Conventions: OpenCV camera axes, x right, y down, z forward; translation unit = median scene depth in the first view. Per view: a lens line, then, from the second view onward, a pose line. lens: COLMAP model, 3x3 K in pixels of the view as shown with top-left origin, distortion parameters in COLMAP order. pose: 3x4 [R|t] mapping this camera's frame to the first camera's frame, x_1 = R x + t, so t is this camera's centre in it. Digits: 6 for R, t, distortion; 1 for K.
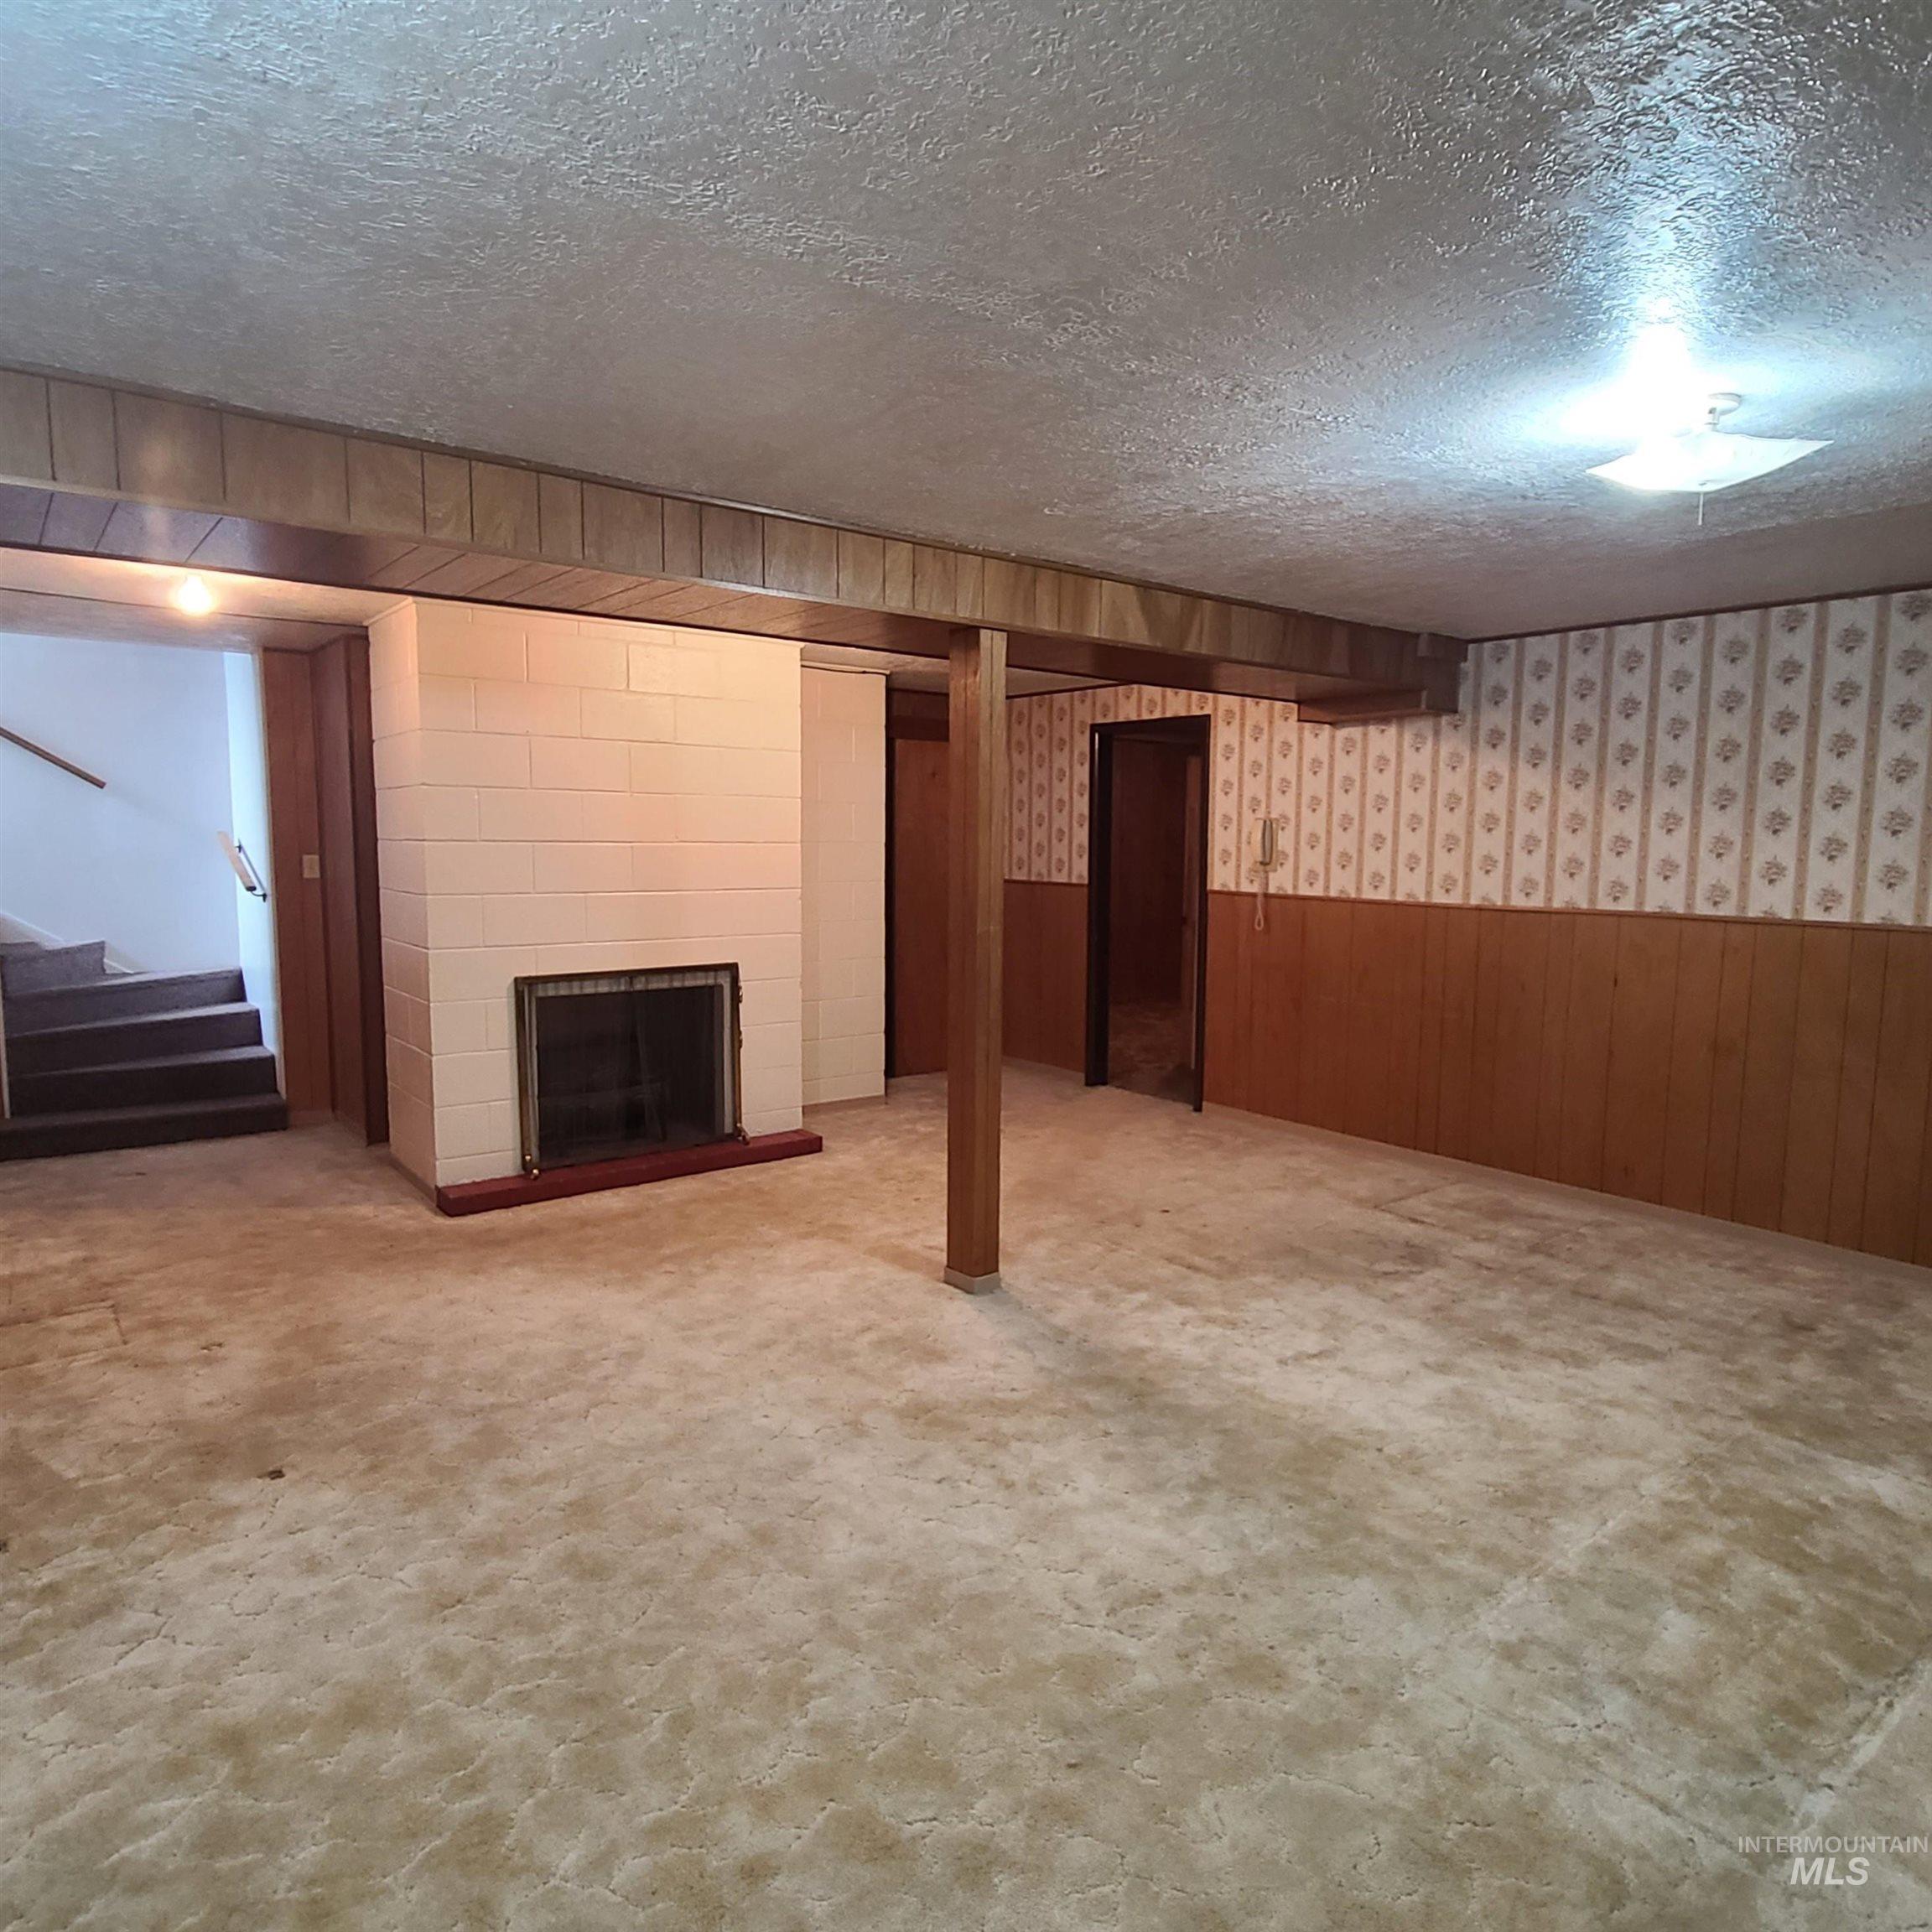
lens RADIAL K [[1259.0, 0, 966.0], [0, 1259.0, 966.0], [0, 0, 1]] dist [0.000682, 0.000259]
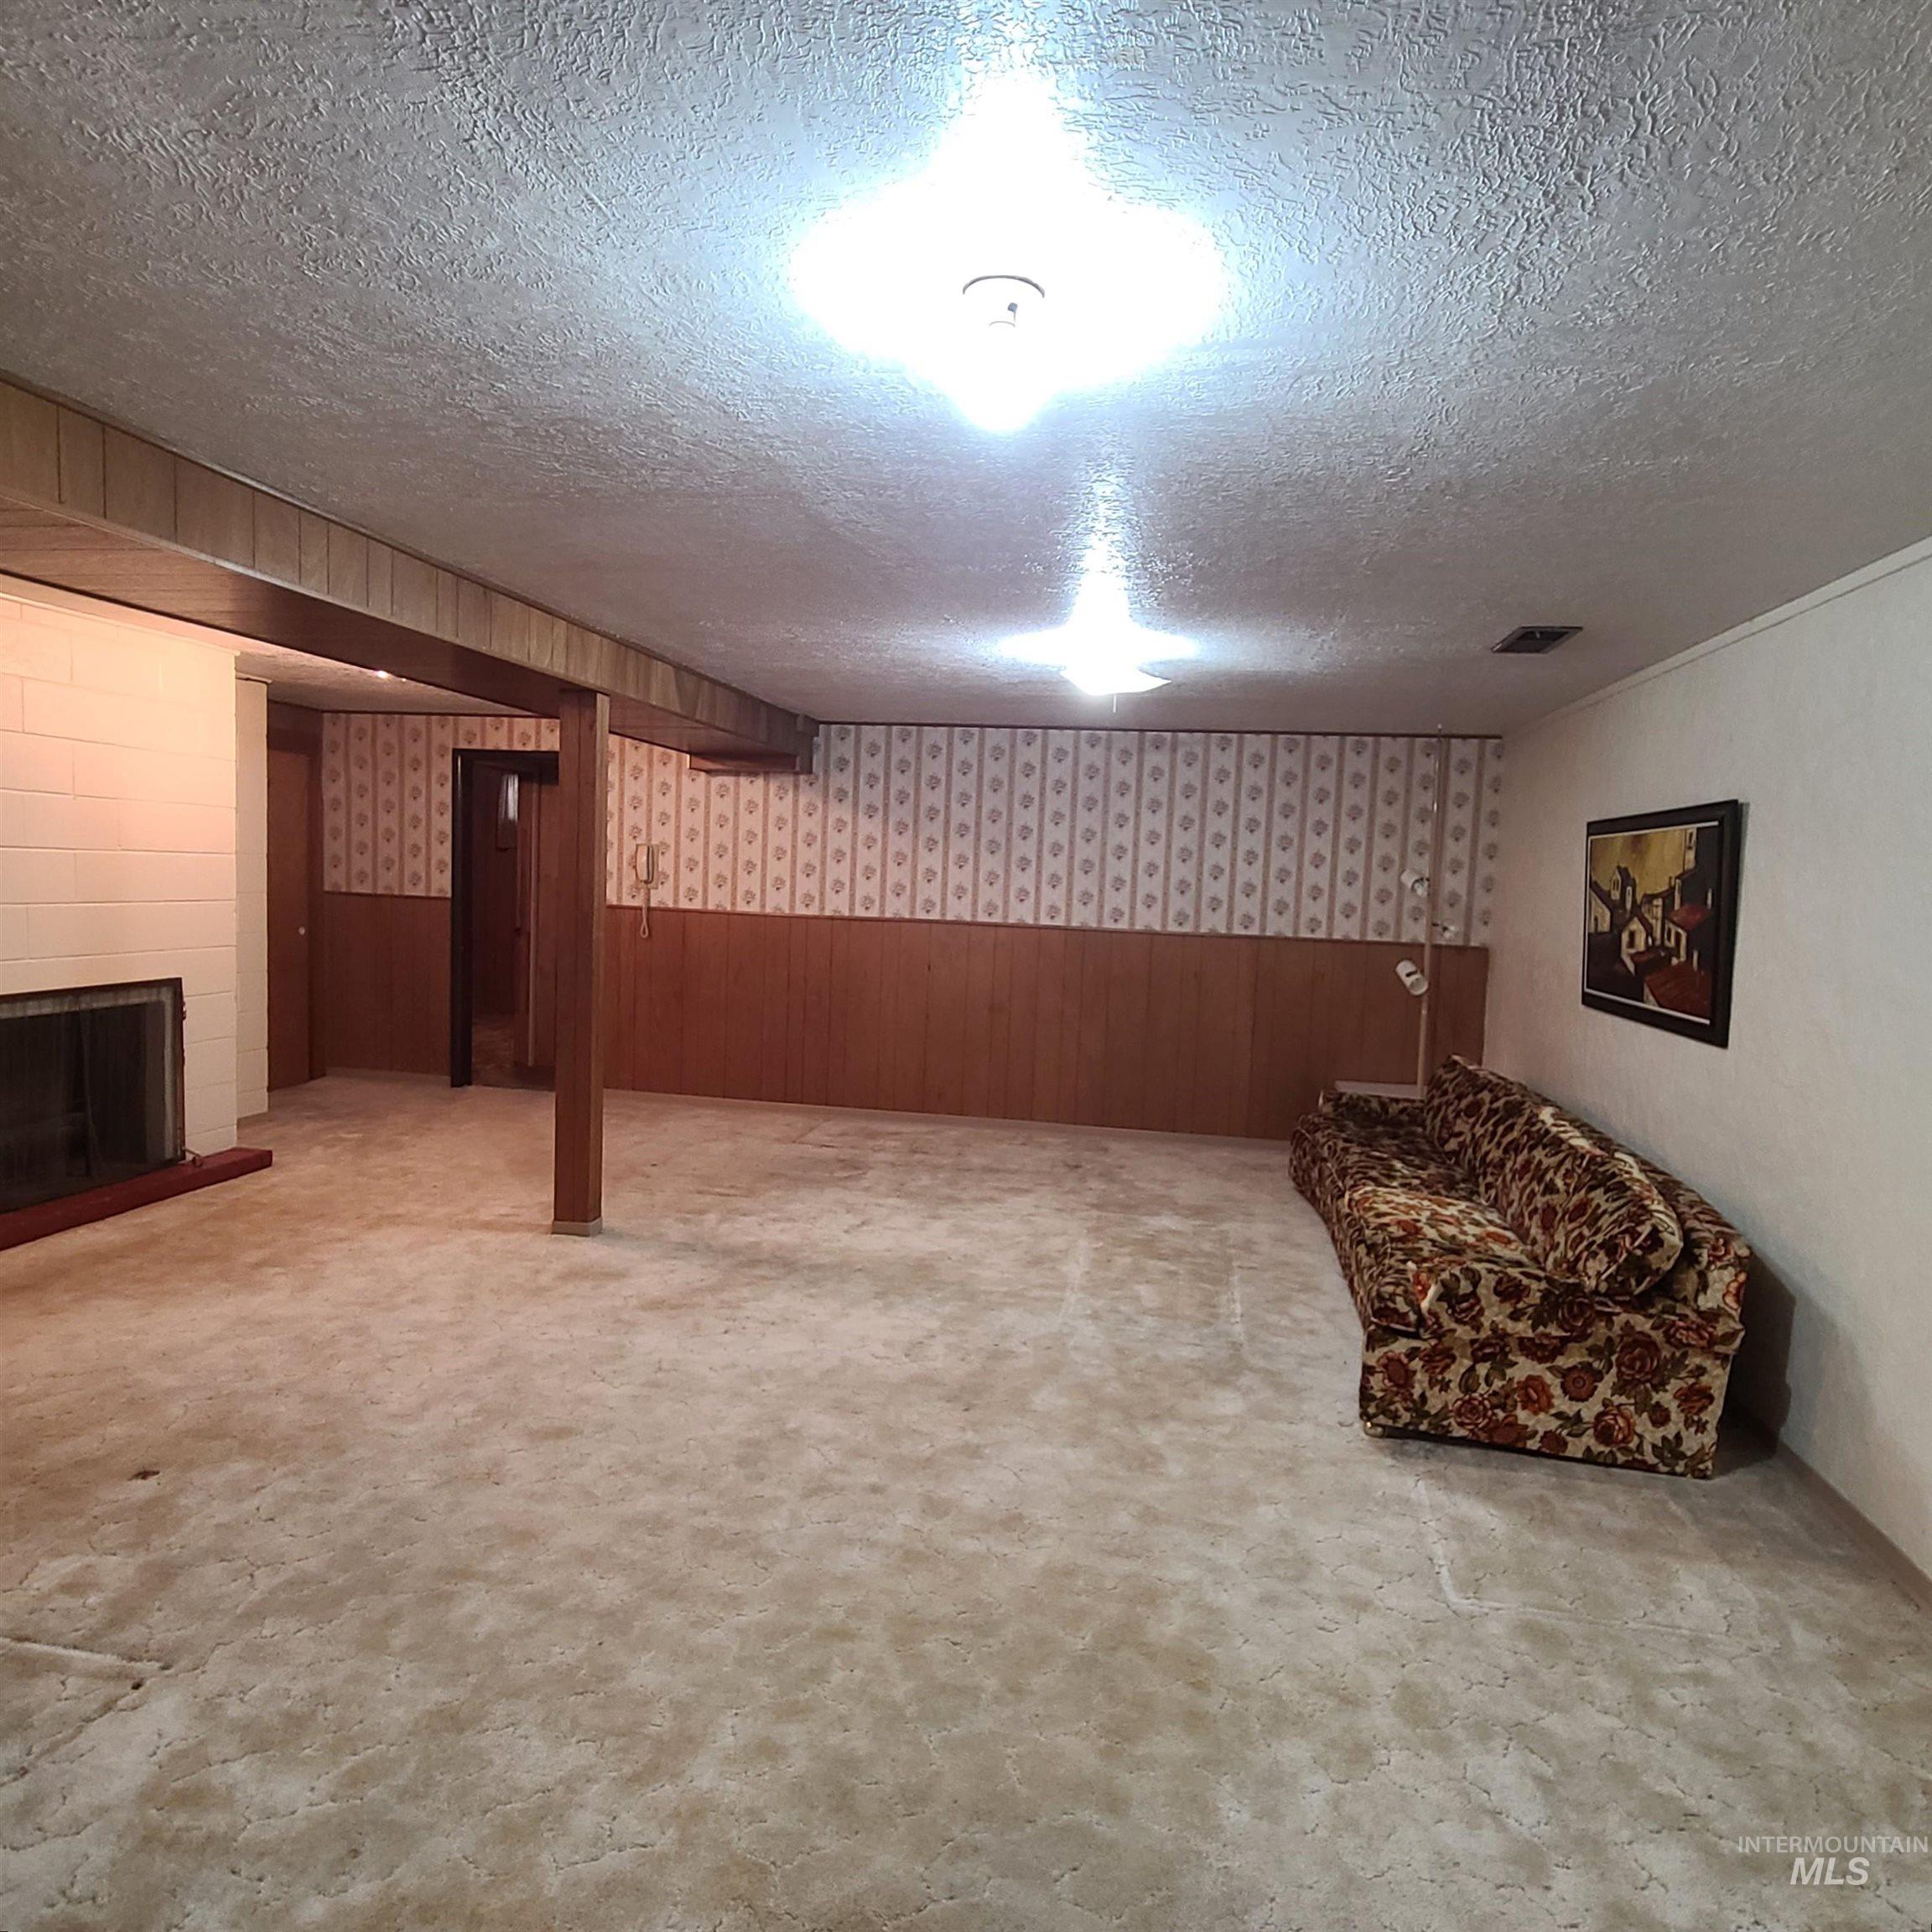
lens RADIAL K [[1259.0, 0, 966.0], [0, 1259.0, 966.0], [0, 0, 1]] dist [0.000682, 0.000259]
pose [[0.747503, -0.027859, 0.663673, -0.397195], [0.035043, 0.999383, 0.002481, 0.007616], [-0.663333, 0.021403, 0.748018, -0.117523]]
